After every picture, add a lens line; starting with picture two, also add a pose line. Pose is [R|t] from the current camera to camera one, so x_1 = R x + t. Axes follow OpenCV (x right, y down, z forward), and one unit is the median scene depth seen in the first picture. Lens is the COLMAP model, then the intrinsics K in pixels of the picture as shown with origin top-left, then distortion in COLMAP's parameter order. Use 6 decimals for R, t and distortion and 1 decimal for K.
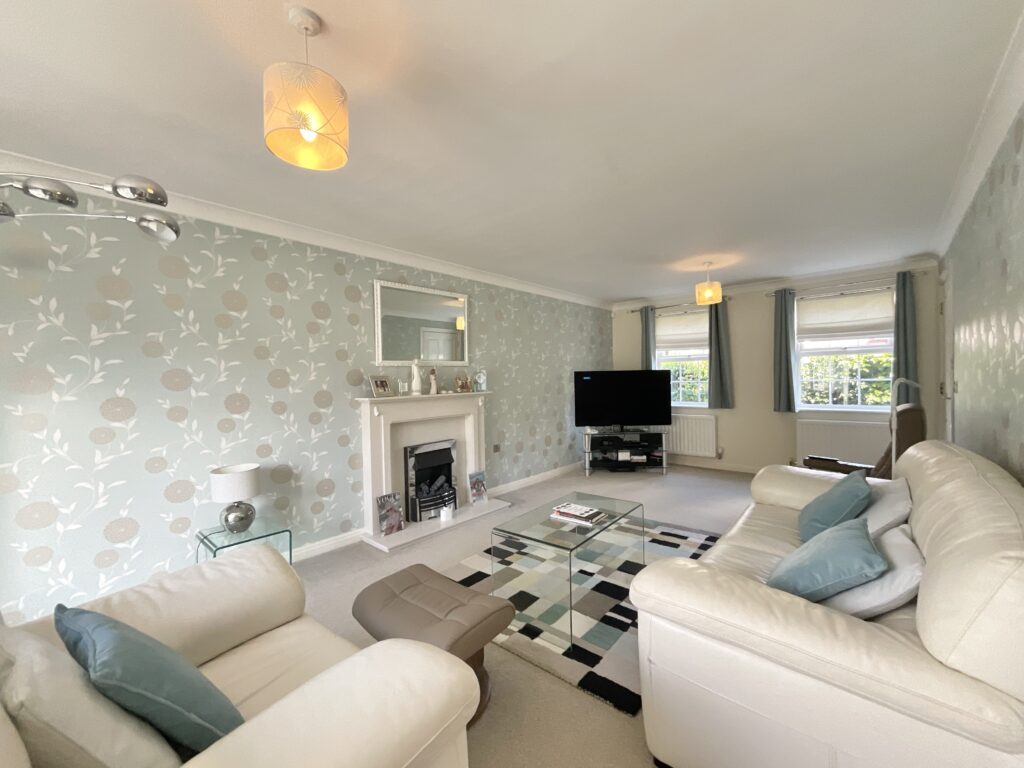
lens RADIAL K [[416.0, 0, 503.0], [0, 416.0, 385.3], [0, 0, 1]] dist [-0.001058, -0.000072]
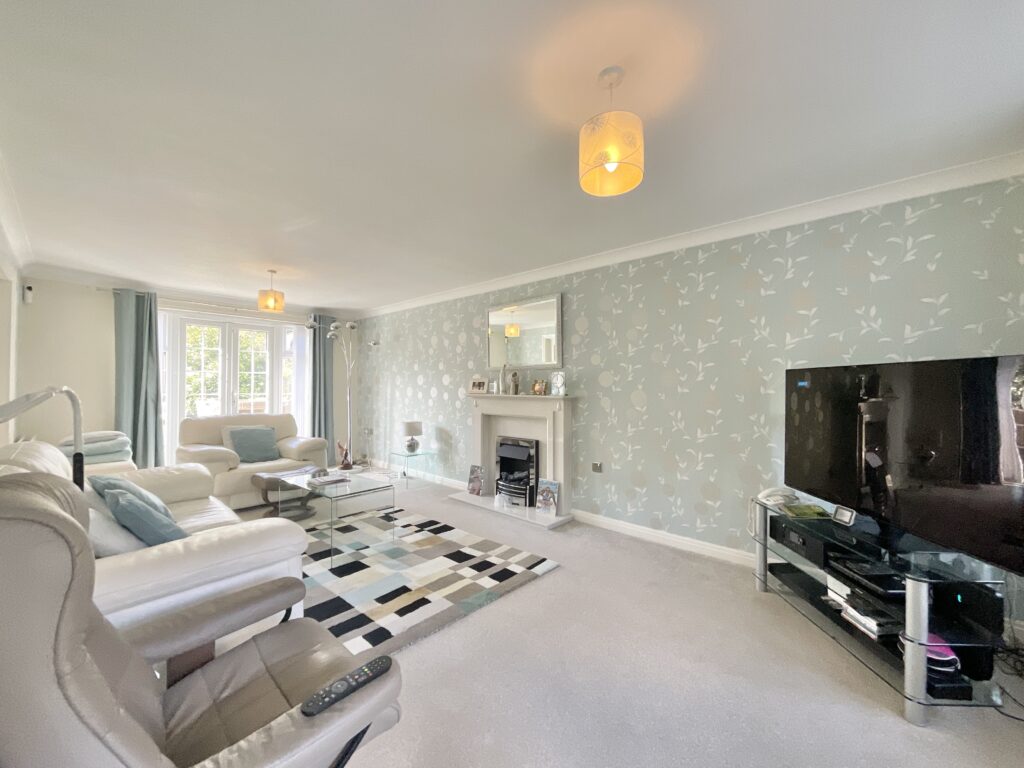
lens RADIAL K [[409.1, 0, 512.0], [0, 409.1, 384.0], [0, 0, 1]] dist [-0.000938, -0.000323]
pose [[-0.014901, 0.019390, -0.999701, 0.872478], [-0.018274, 0.999640, 0.019662, -0.027549], [0.999722, 0.018562, -0.014541, 0.933090]]
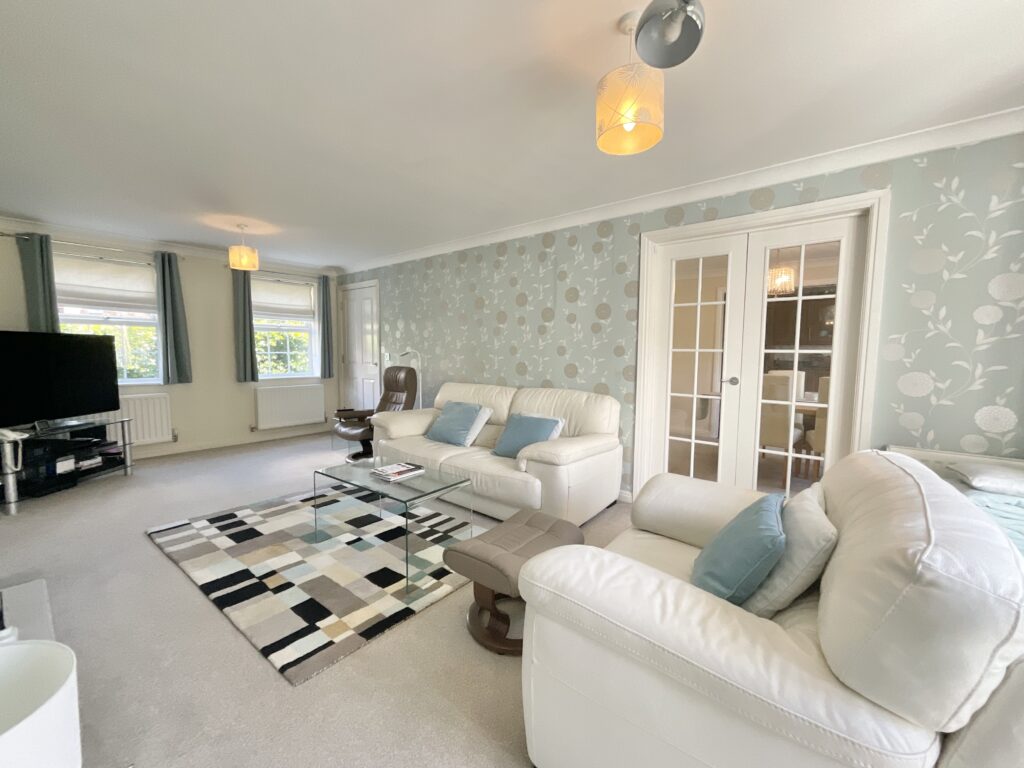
lens RADIAL K [[434.1, 0, 511.0], [0, 434.1, 388.5], [0, 0, 1]] dist [0.000374, 0.000130]
pose [[-0.031164, -0.068615, 0.997156, -0.533814], [0.010409, 0.997565, 0.068968, 0.013837], [-0.999460, 0.012529, -0.030374, 0.427271]]
